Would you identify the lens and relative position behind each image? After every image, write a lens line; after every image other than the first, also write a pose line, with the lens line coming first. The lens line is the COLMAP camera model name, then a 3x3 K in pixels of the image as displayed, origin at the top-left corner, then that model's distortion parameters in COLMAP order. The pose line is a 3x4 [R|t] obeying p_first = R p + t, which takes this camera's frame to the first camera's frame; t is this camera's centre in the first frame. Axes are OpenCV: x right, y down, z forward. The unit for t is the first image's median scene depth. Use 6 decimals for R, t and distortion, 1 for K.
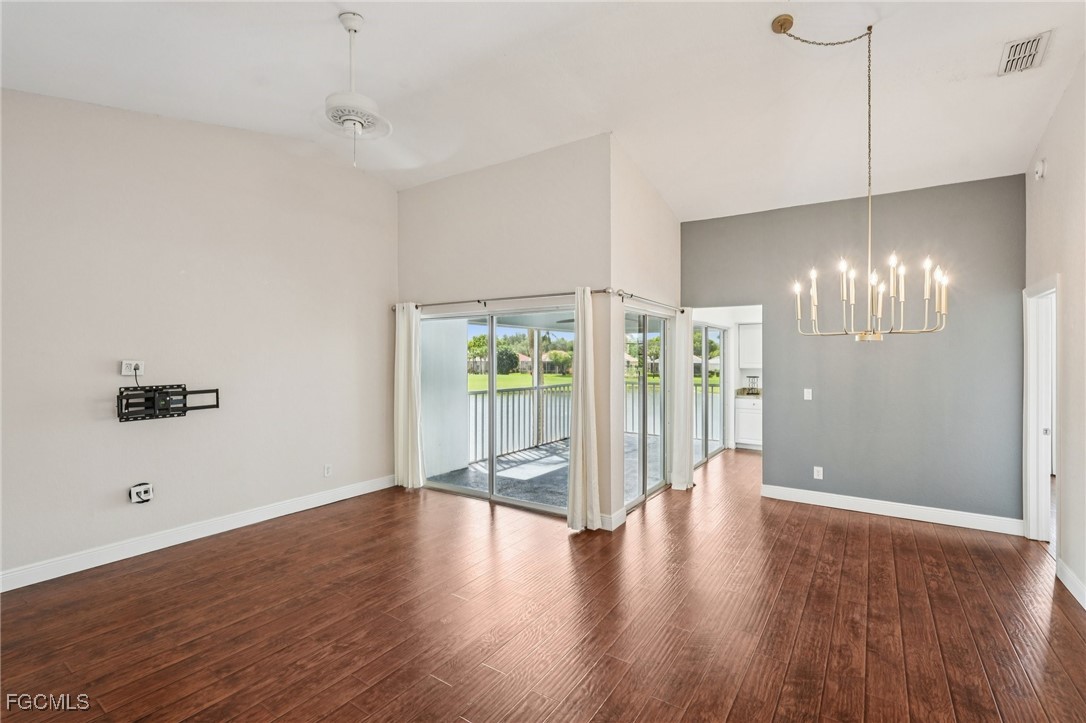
lens RADIAL K [[479.9, 0, 543.0], [0, 479.9, 361.5], [0, 0, 1]] dist [-0.000872, 0.001037]
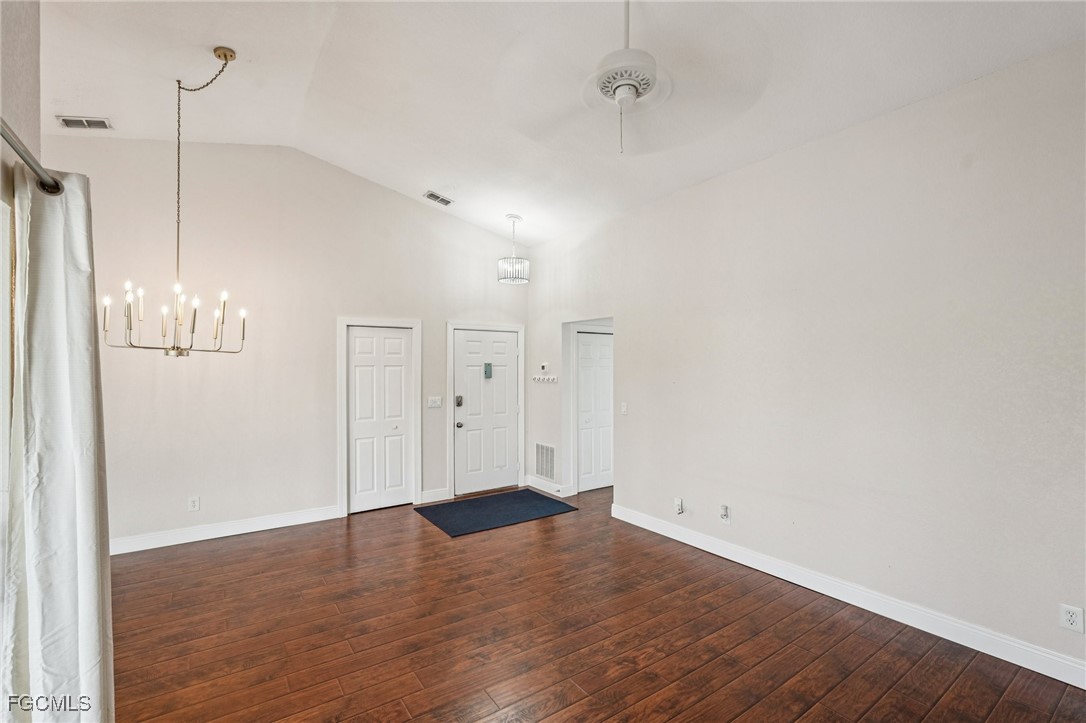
lens RADIAL K [[479.9, 0, 543.0], [0, 479.9, 361.5], [0, 0, 1]] dist [-0.000872, 0.001037]
pose [[-0.934072, 0.008517, 0.356983, -0.428576], [0.006860, 0.999959, -0.005906, -0.014581], [-0.357018, -0.003067, -0.934092, 1.392430]]
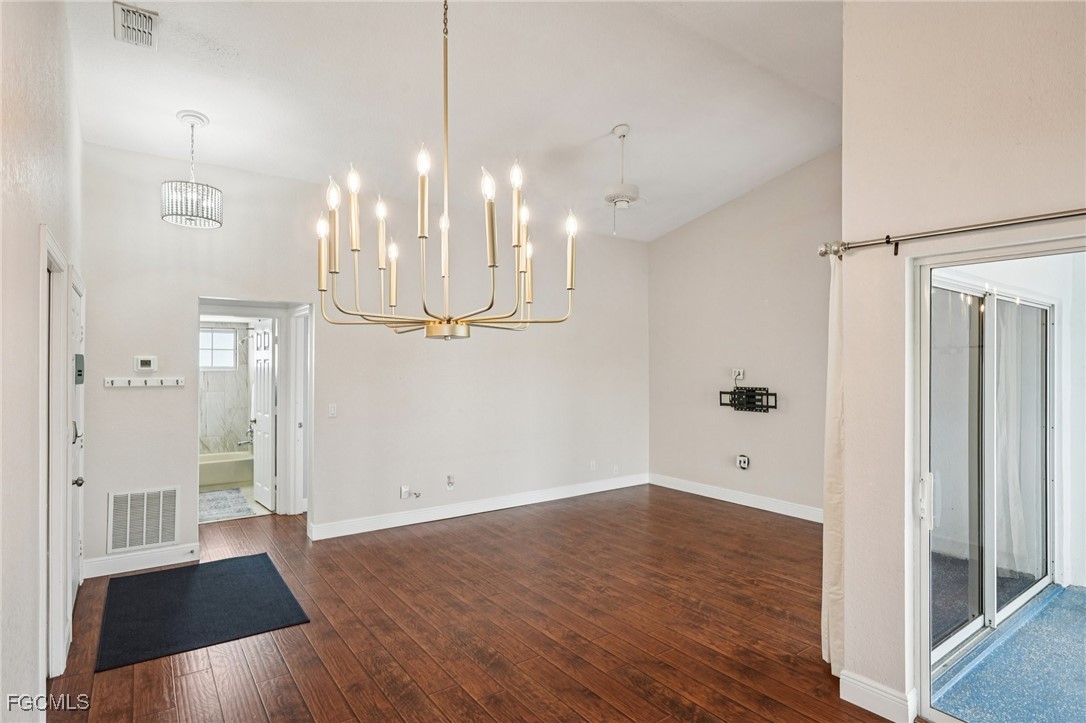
lens RADIAL K [[568.3, 0, 543.0], [0, 568.3, 361.5], [0, 0, 1]] dist [0.001343, 0.001308]
pose [[-0.345764, -0.003193, -0.938316, 0.962255], [-0.011343, 0.999935, 0.000777, -0.018504], [0.938253, 0.010912, -0.345778, 1.034387]]
